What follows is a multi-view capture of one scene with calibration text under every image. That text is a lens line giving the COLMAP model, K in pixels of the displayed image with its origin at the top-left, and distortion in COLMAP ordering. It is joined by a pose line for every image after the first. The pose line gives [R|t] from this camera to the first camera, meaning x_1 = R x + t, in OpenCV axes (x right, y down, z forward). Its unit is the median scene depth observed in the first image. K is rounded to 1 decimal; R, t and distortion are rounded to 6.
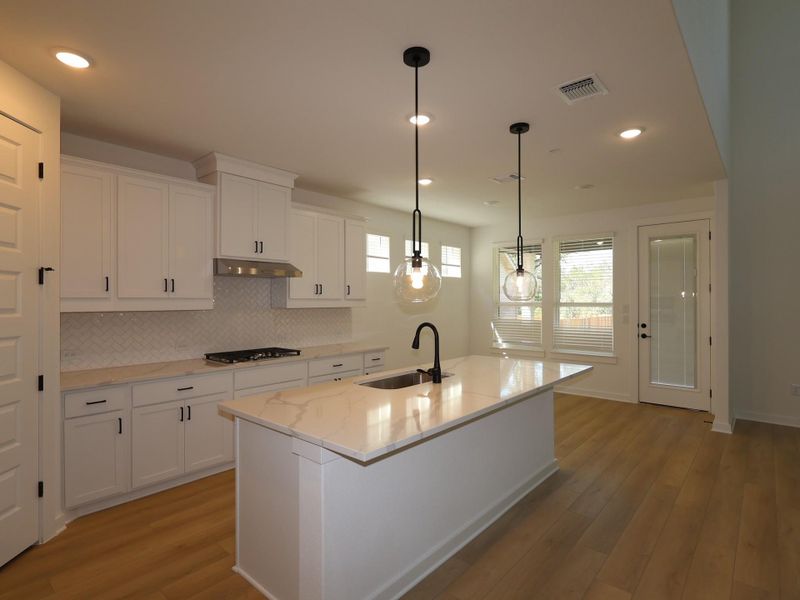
lens RADIAL K [[417.9, 0, 400.4], [0, 417.9, 297.6], [0, 0, 1]] dist [0.015803, -0.002850]
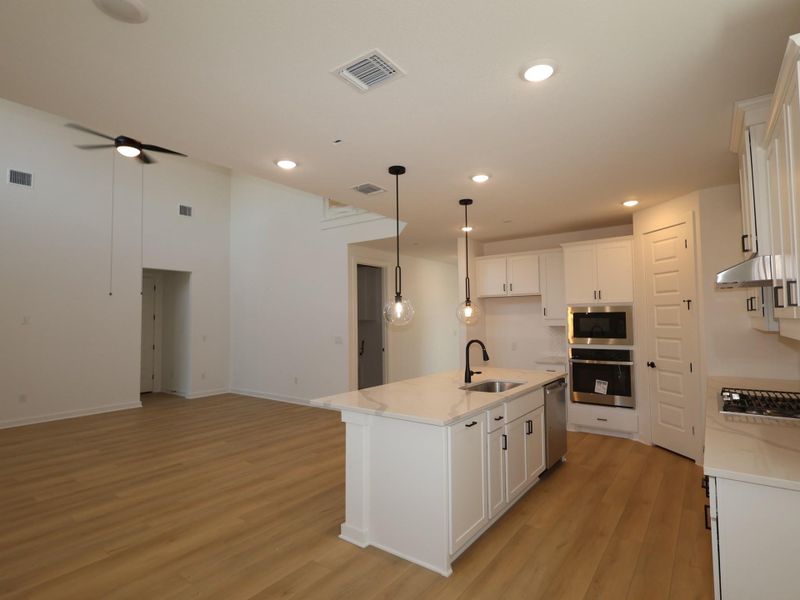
lens RADIAL K [[417.9, 0, 405.4], [0, 417.9, 301.6], [0, 0, 1]] dist [0.015803, -0.002850]
pose [[-0.996487, 0.006247, -0.083519, 0.281318], [0.010360, 0.998750, -0.048908, 0.002342], [0.083109, -0.049601, -0.995305, 1.612741]]
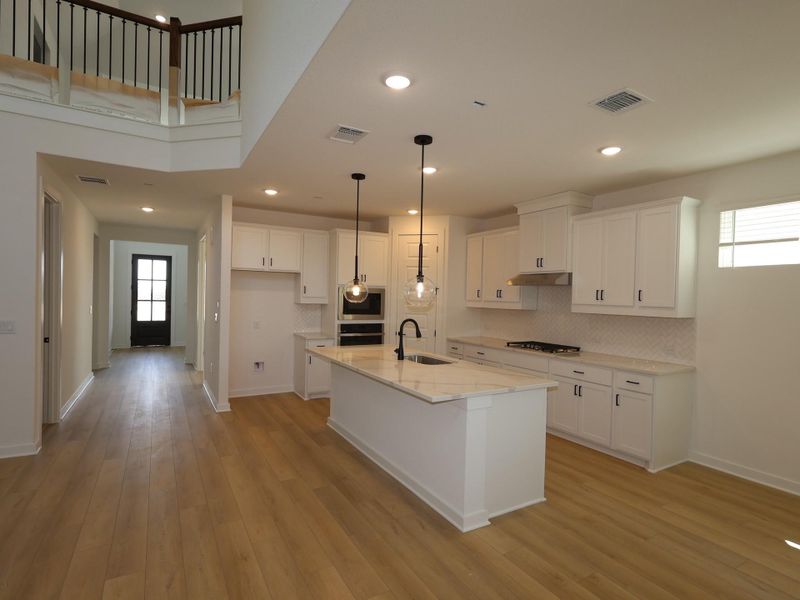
lens RADIAL K [[417.9, 0, 405.7], [0, 417.9, 300.8], [0, 0, 1]] dist [0.015803, -0.002850]
pose [[-0.312751, 0.002160, -0.949833, 0.989632], [-0.016488, 0.999834, 0.007703, -0.007484], [0.949692, 0.018070, -0.312663, 0.998940]]
